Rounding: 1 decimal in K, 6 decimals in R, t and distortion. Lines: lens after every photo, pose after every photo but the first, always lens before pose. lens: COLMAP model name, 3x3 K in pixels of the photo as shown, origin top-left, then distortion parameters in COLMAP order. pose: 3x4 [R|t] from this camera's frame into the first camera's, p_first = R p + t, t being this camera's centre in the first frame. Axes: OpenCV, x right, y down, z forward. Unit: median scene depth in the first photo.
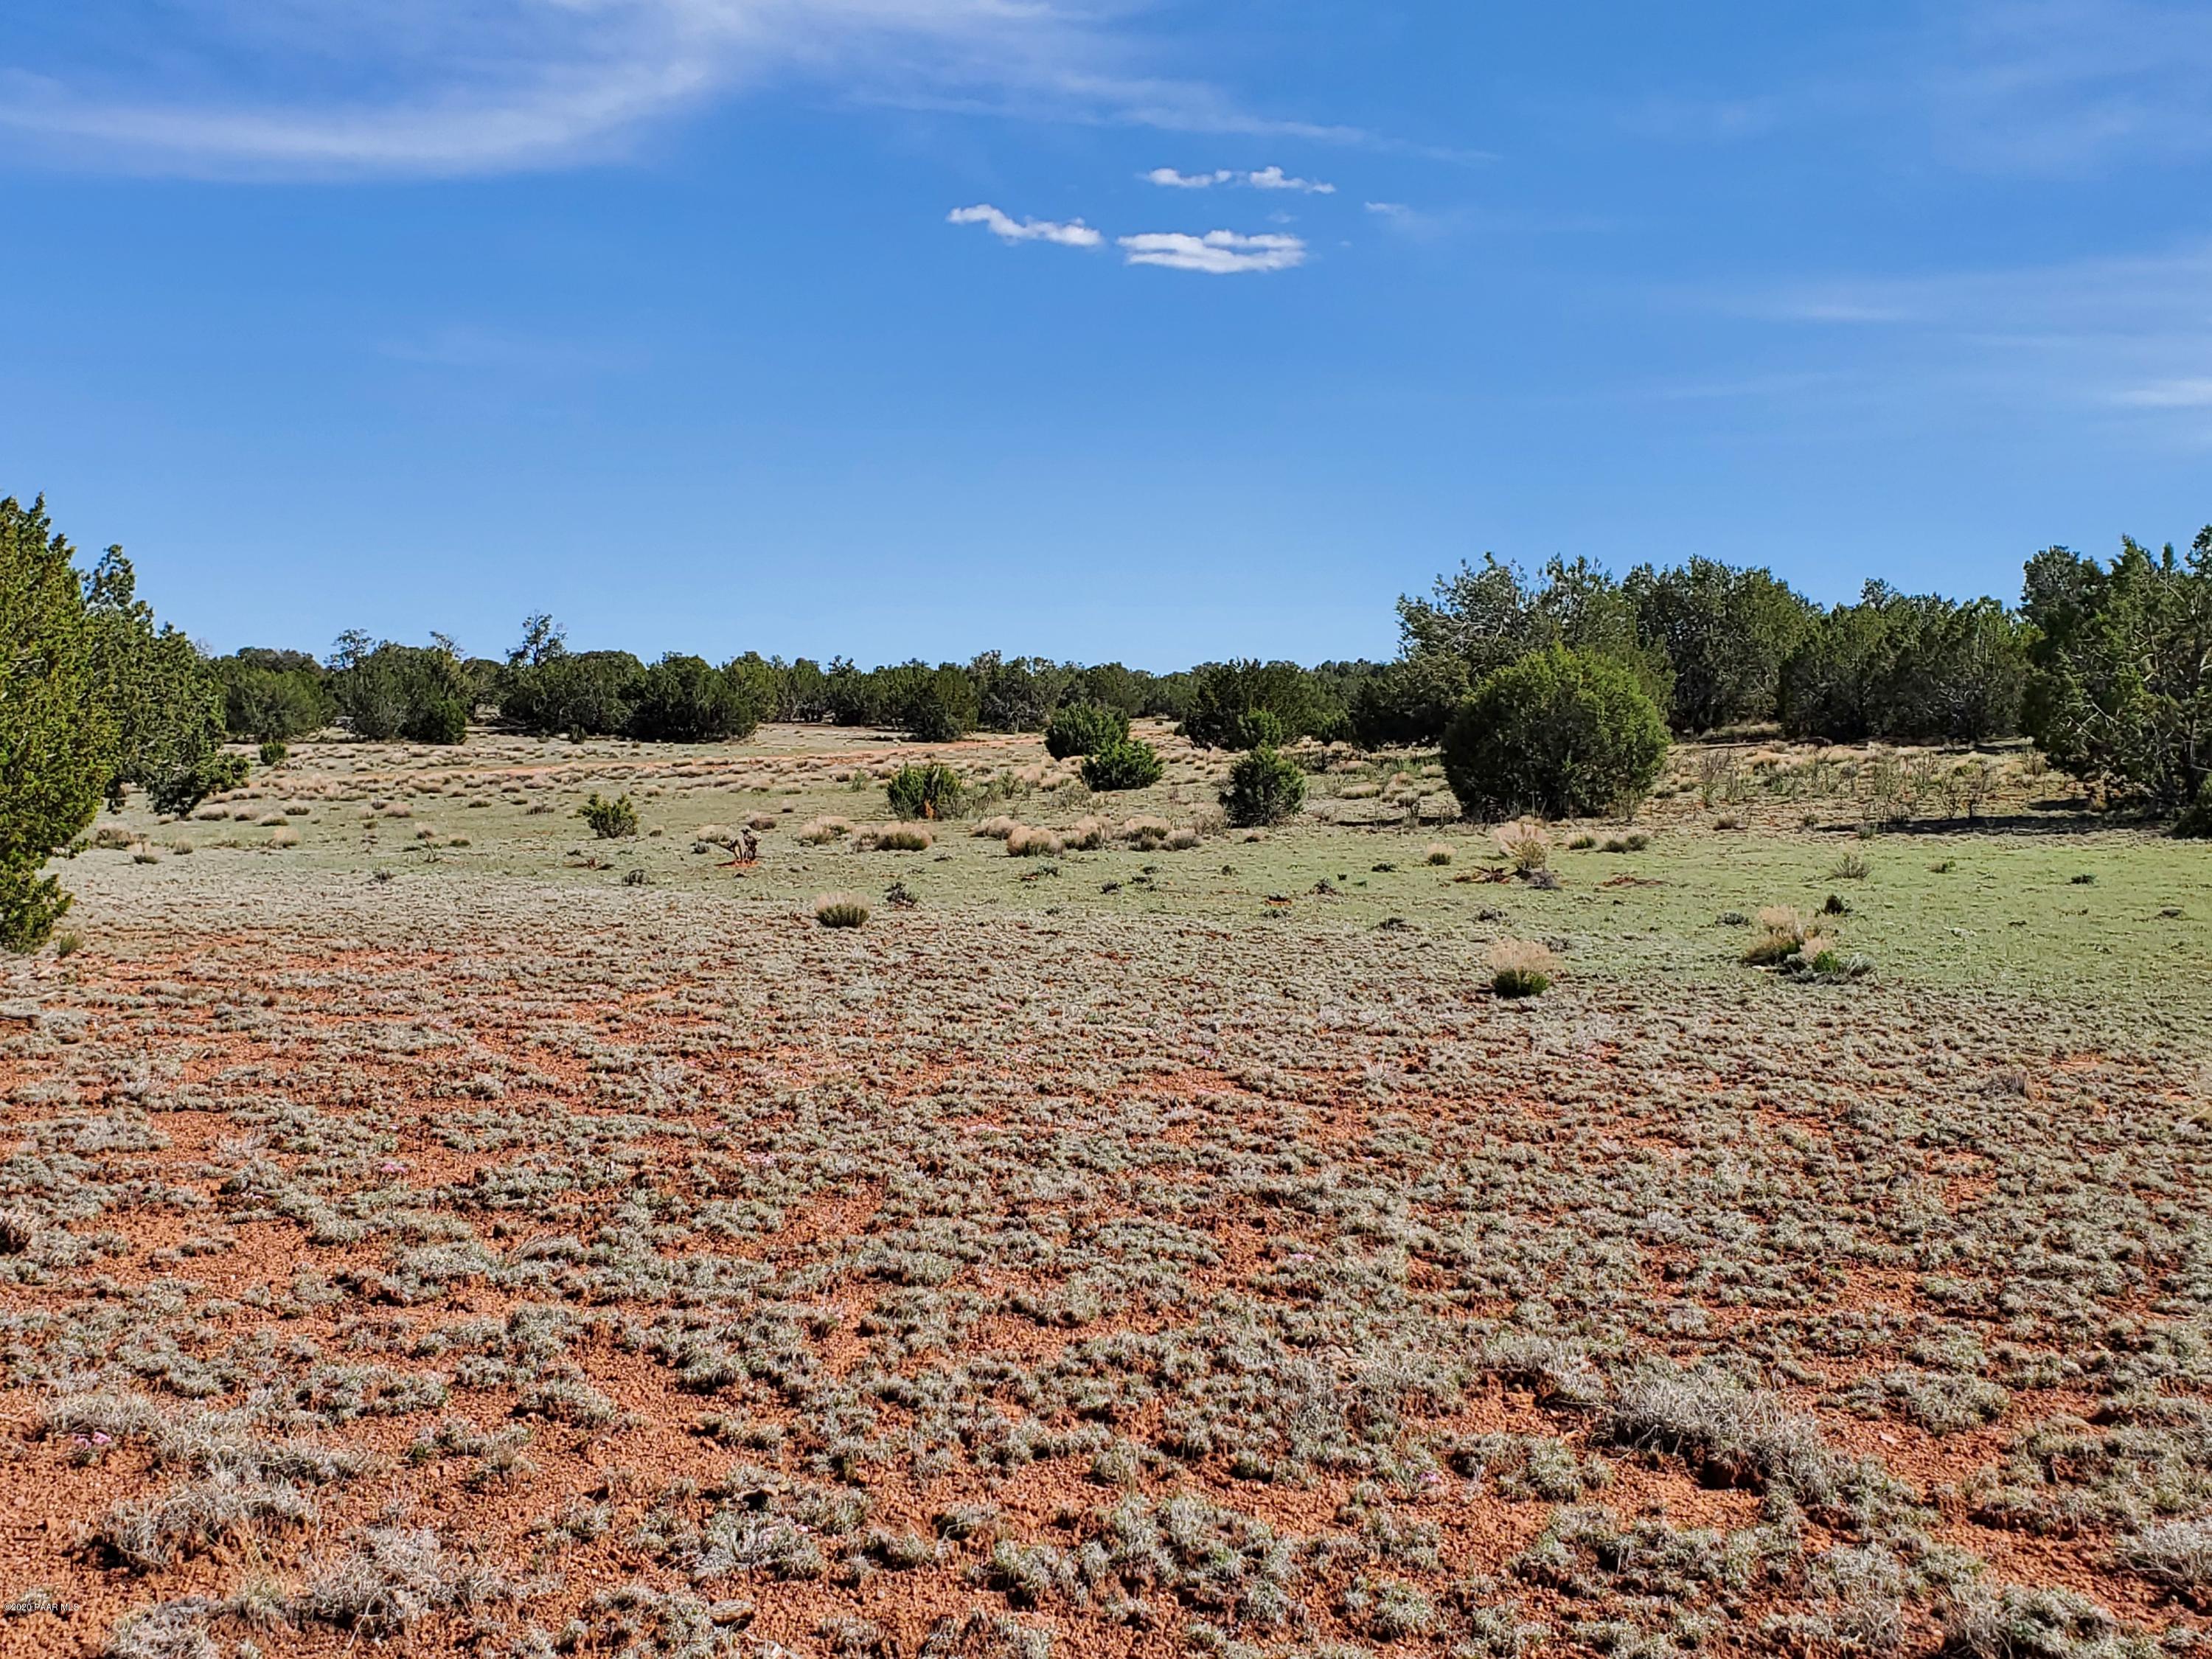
lens RADIAL K [[2714.9, 0, 1036.0], [0, 2714.9, 901.6], [0, 0, 1]] dist [0.324546, -1.223680]
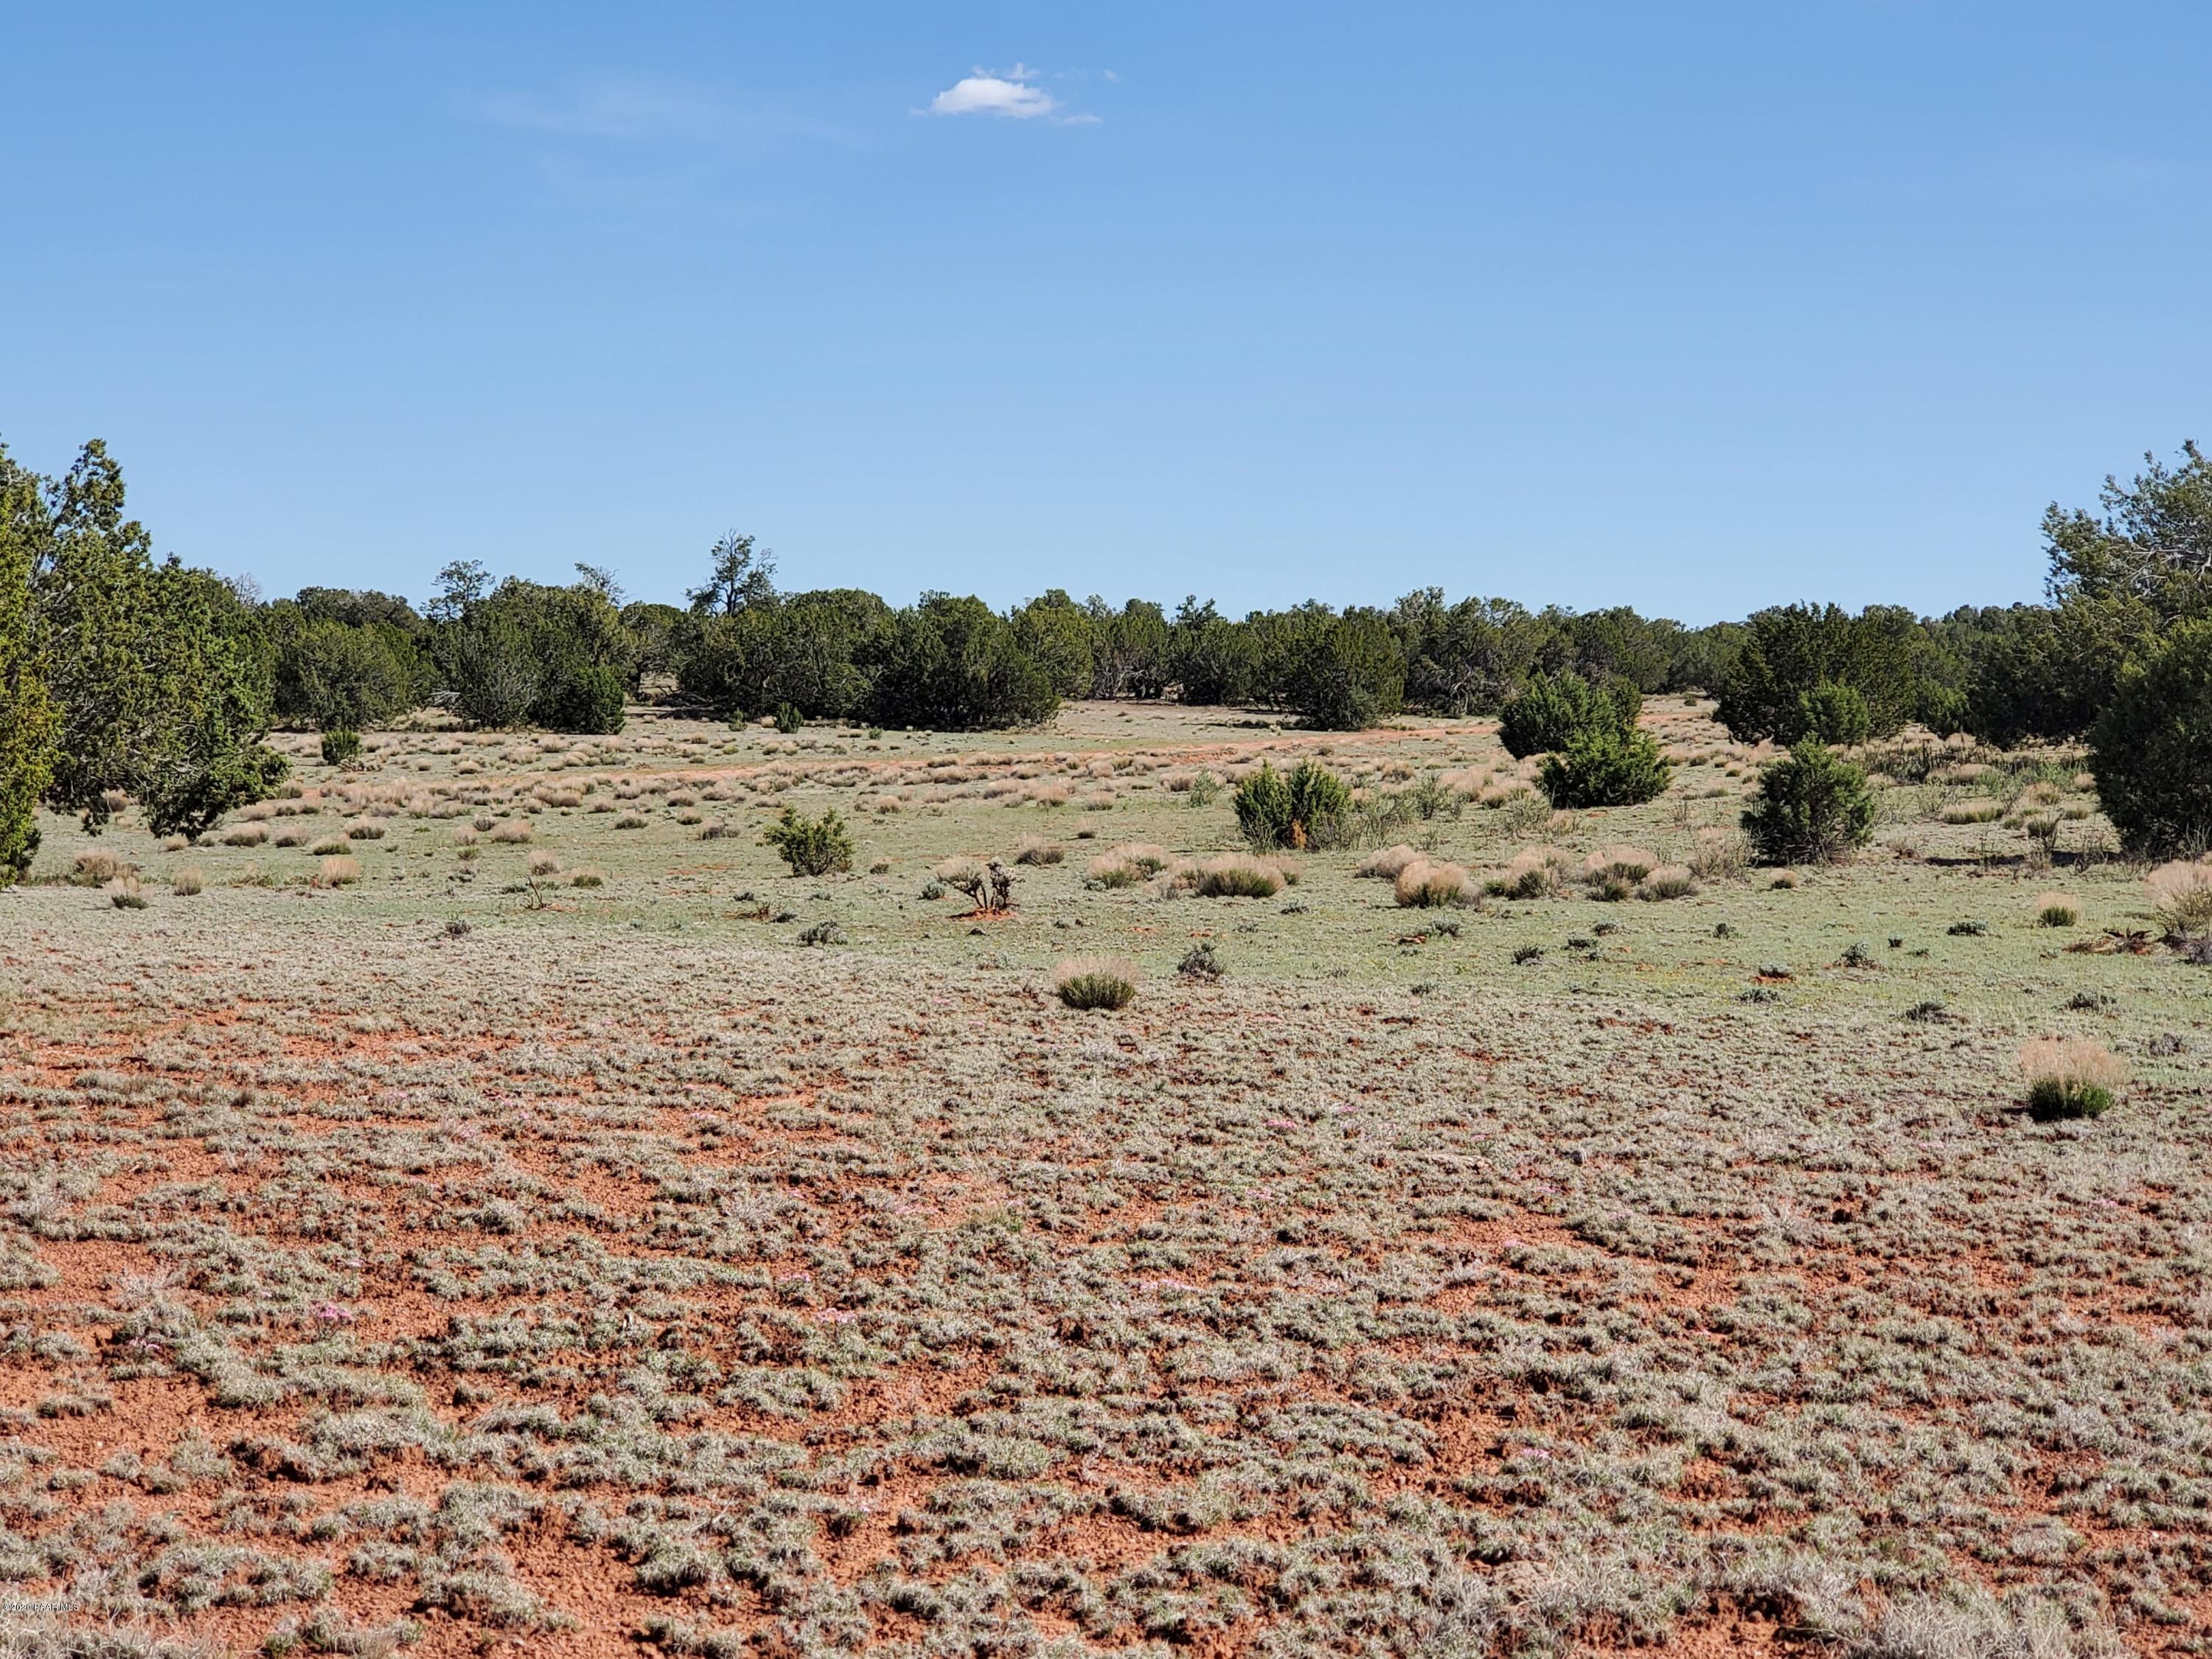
lens RADIAL K [[4445.1, 0, 1161.2], [0, 4445.1, 829.7], [0, 0, 1]] dist [-0.109375, 1.840713]
pose [[0.994961, 0.006796, -0.100031, 0.074250], [-0.010362, 0.999328, -0.035168, 0.005079], [0.099725, 0.036028, 0.994363, -0.115449]]
